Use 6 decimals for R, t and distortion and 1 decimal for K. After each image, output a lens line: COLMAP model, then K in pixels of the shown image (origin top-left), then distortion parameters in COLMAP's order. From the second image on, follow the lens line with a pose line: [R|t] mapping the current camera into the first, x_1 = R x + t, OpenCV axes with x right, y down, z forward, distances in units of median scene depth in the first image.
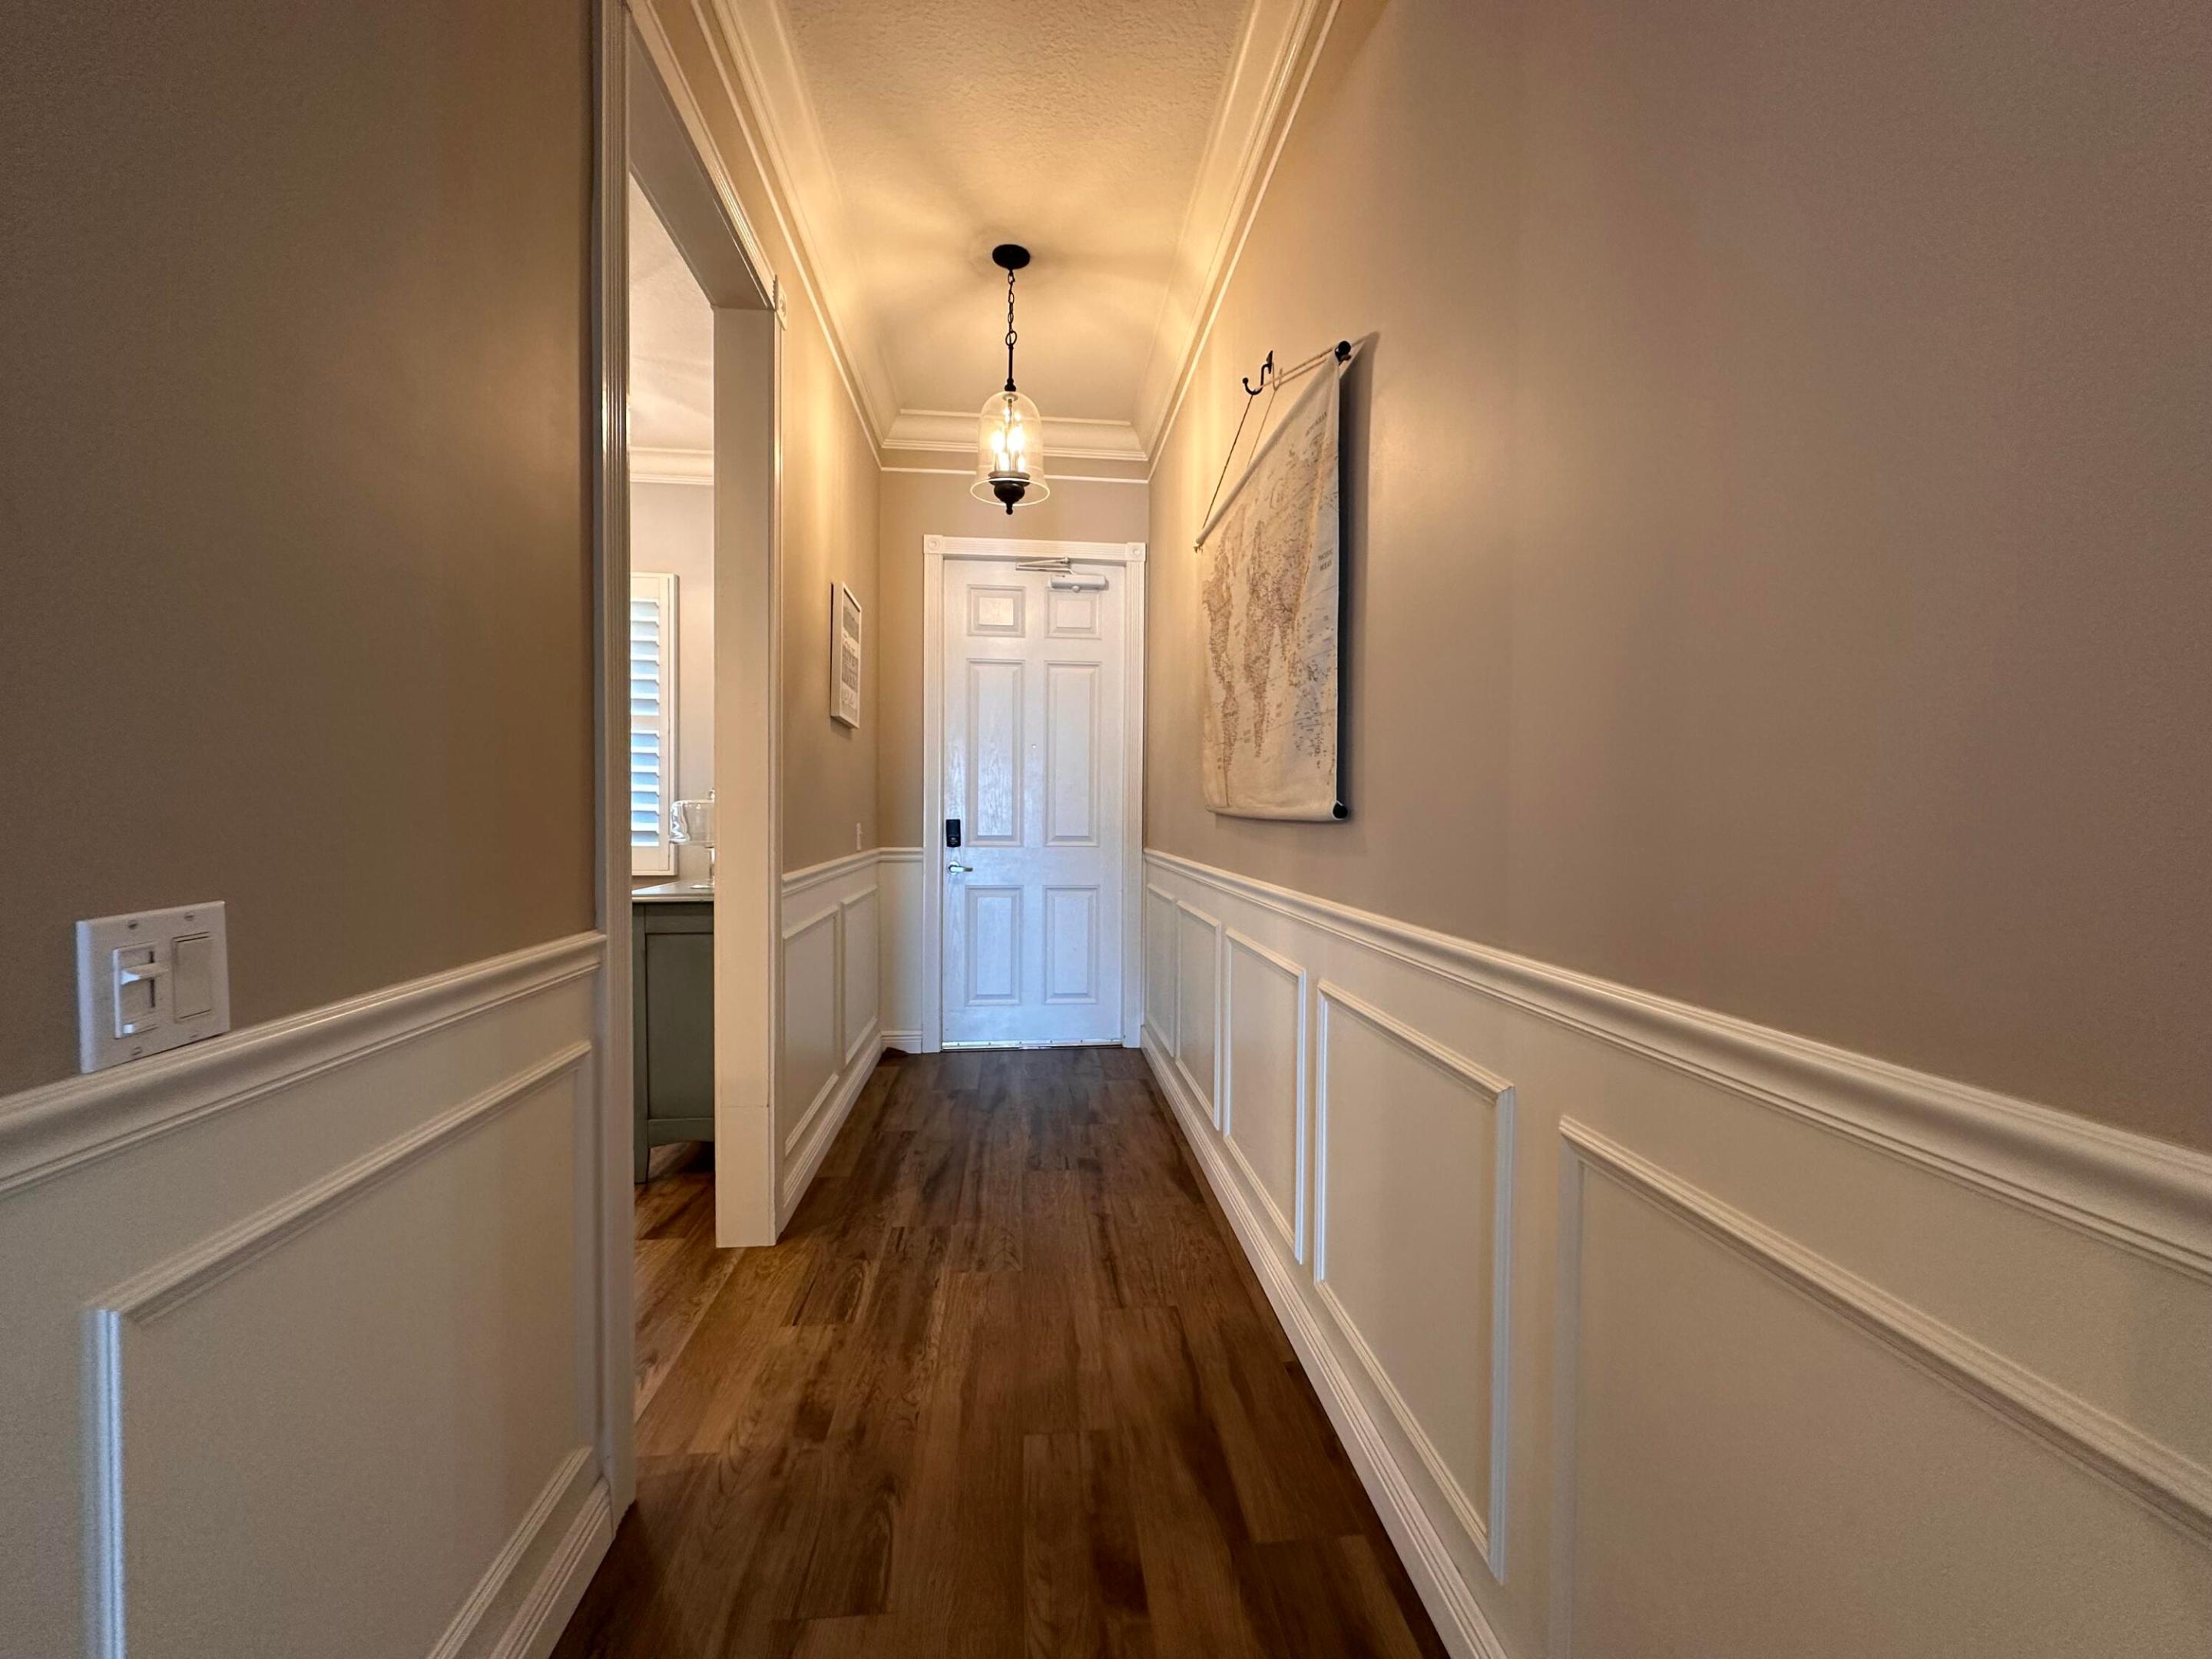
lens RADIAL K [[881.6, 0, 1110.4], [0, 881.6, 825.2], [0, 0, 1]] dist [-0.003786, 0.000965]
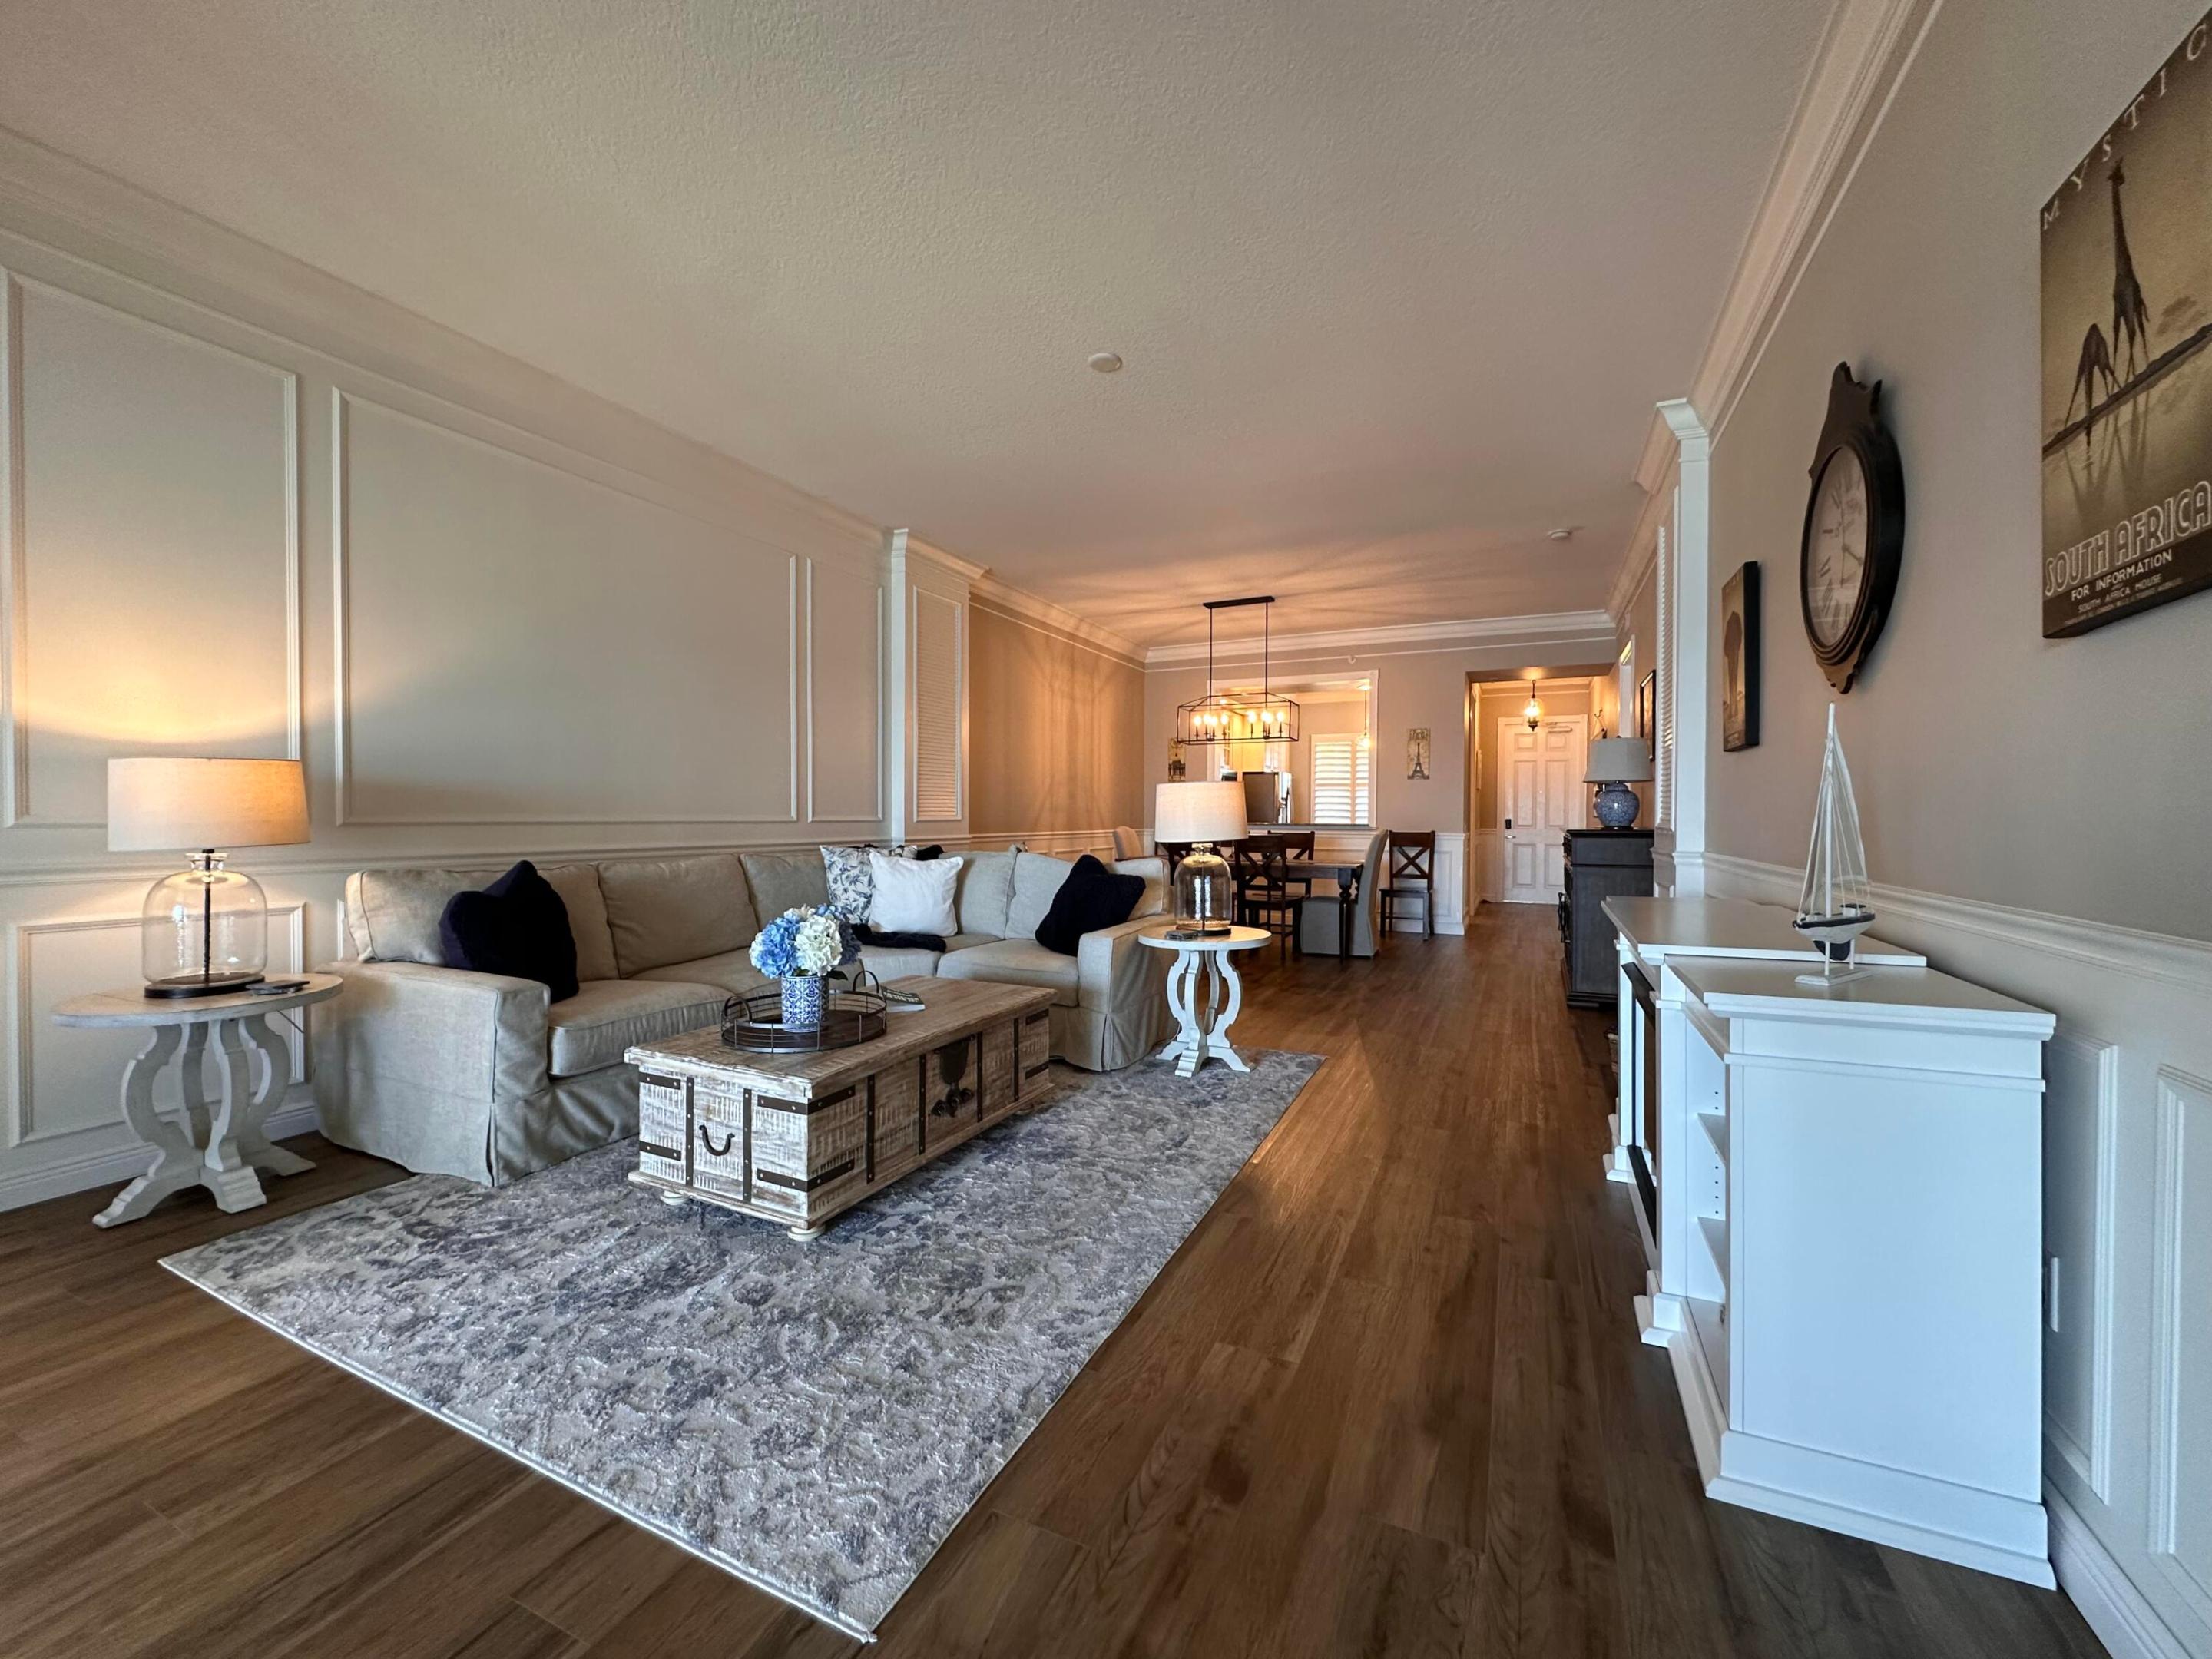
lens RADIAL K [[881.6, 0, 1104.3], [0, 881.6, 825.0], [0, 0, 1]] dist [-0.003786, 0.000965]
pose [[0.881968, -0.002164, -0.471304, 0.003877], [-0.000832, 0.999981, -0.006149, 0.029392], [0.471308, 0.005815, 0.881949, -1.978996]]
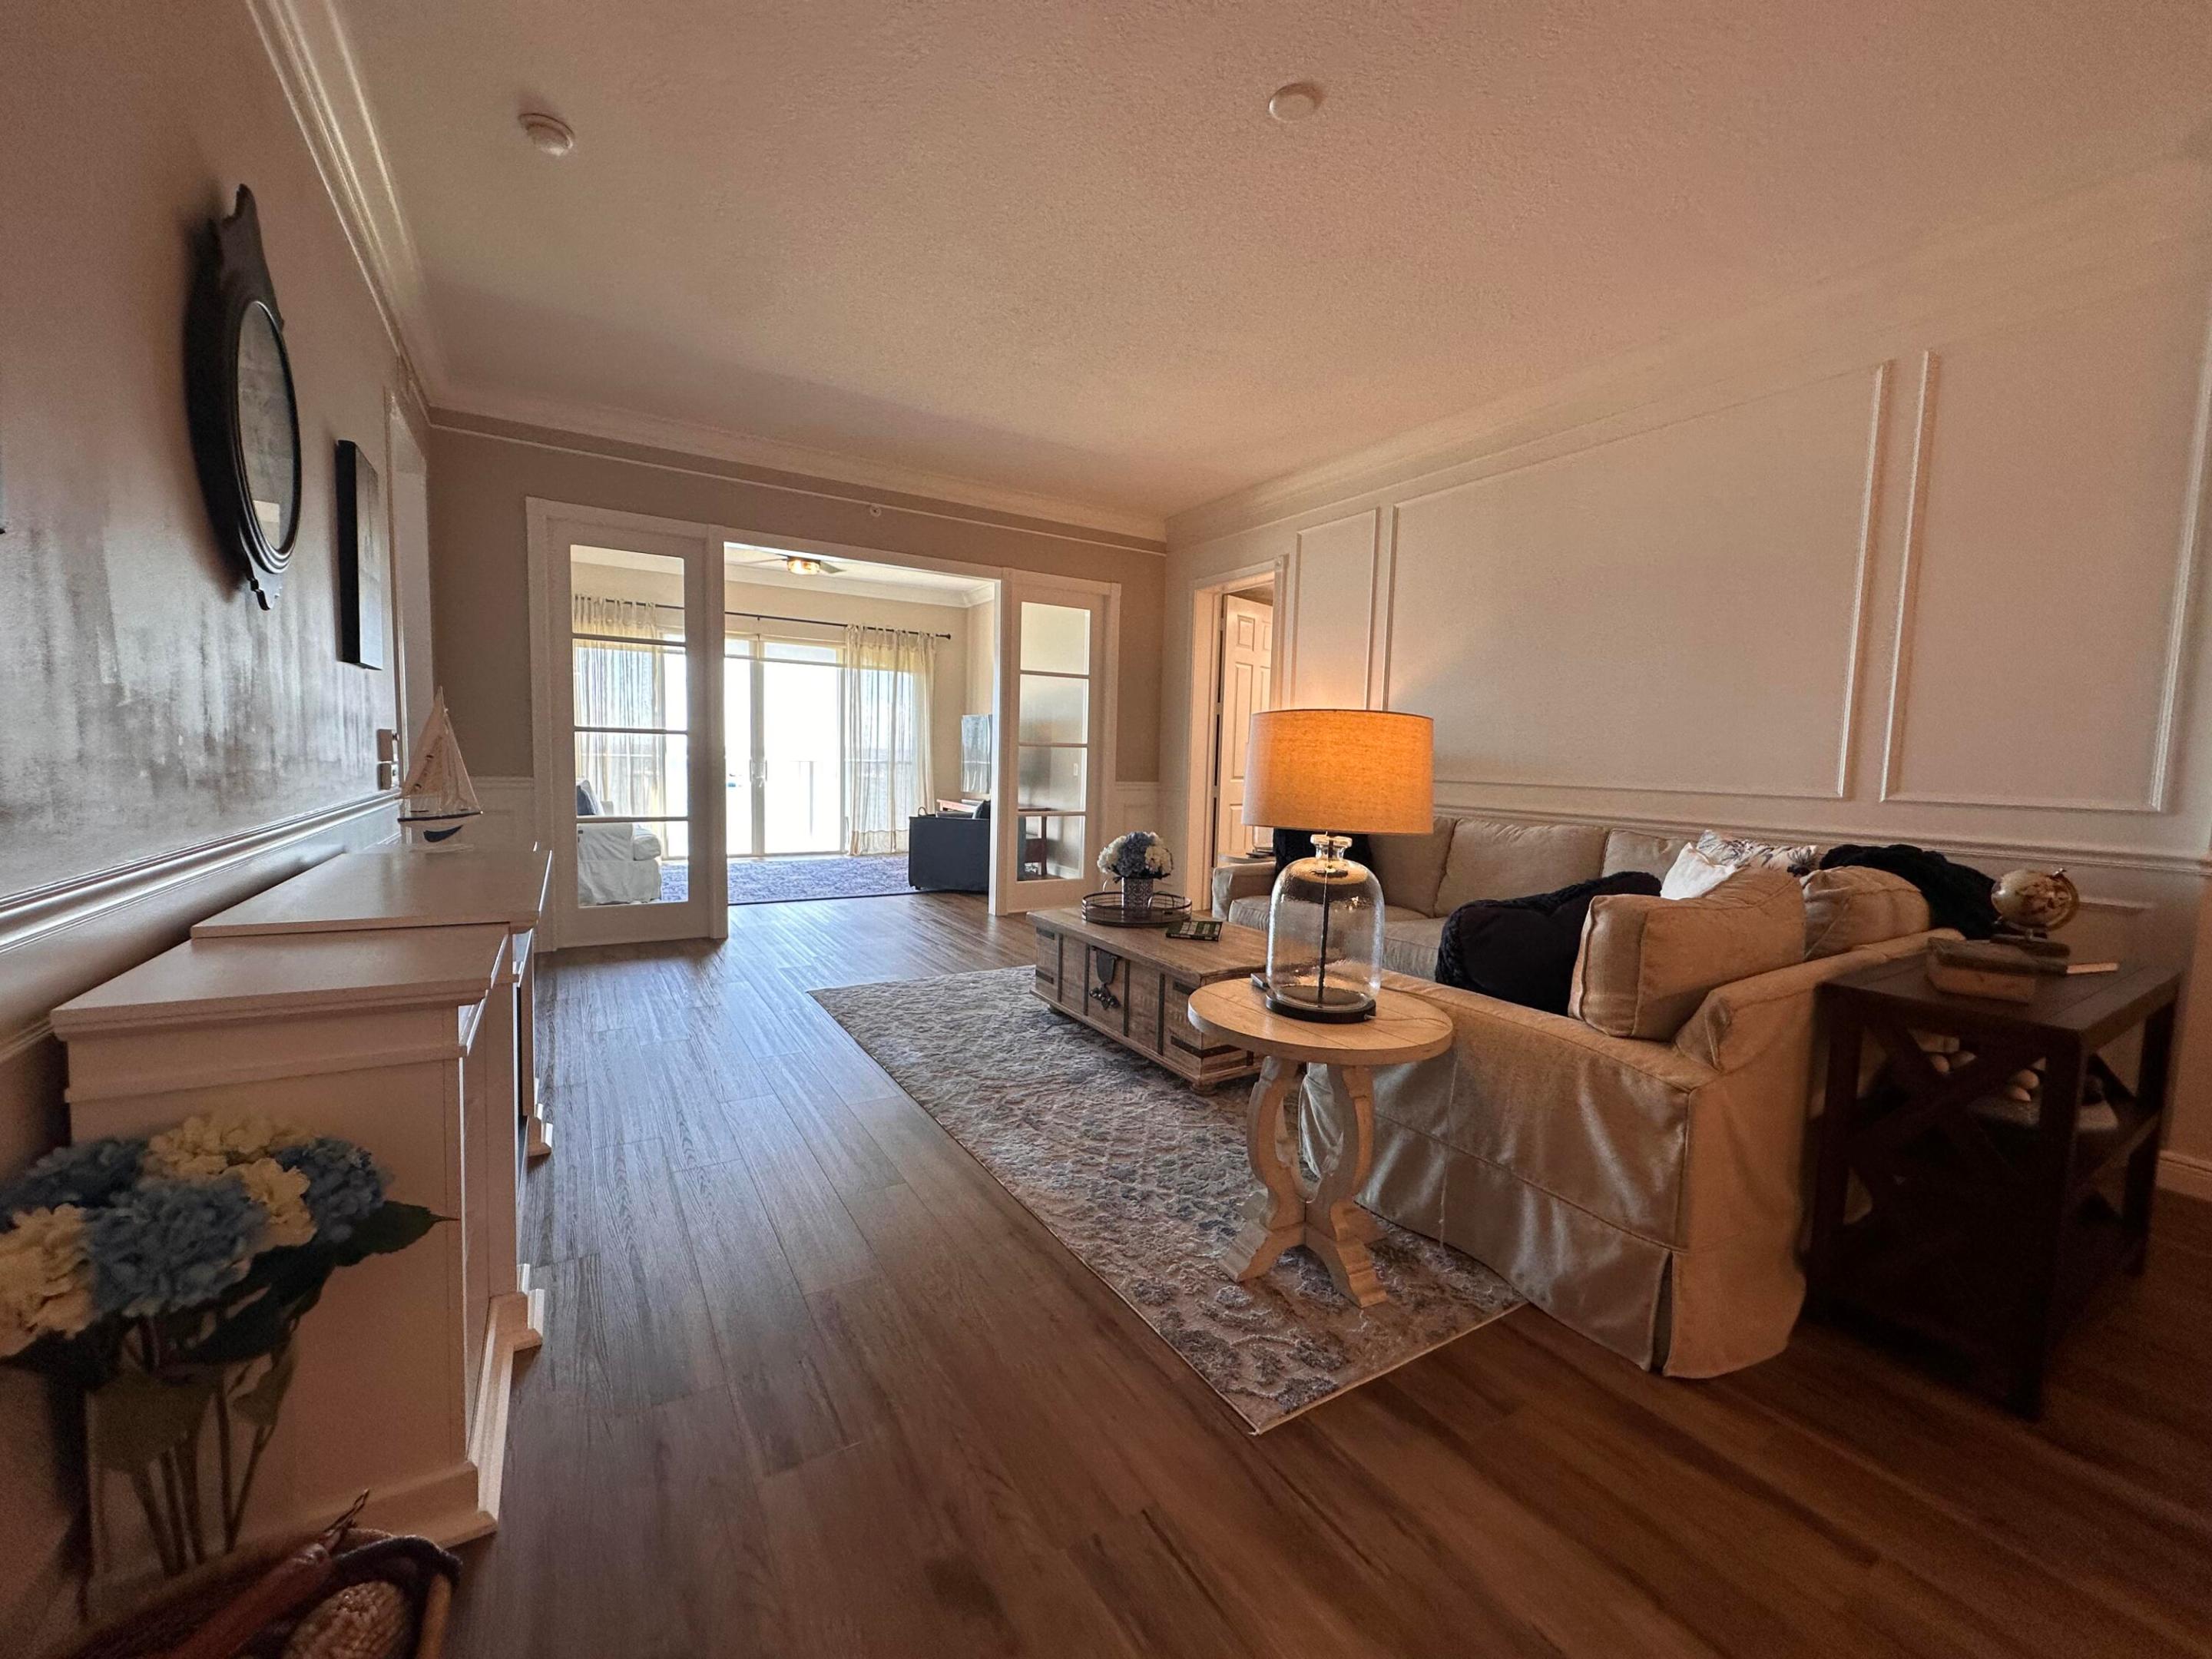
lens RADIAL K [[881.6, 0, 1106.3], [0, 881.6, 820.1], [0, 0, 1]] dist [-0.003786, 0.000965]
pose [[-0.874266, 0.005209, -0.485419, -0.008996], [-0.038560, 0.996038, 0.080138, -0.000147], [0.483913, 0.088780, -0.870601, -0.710415]]
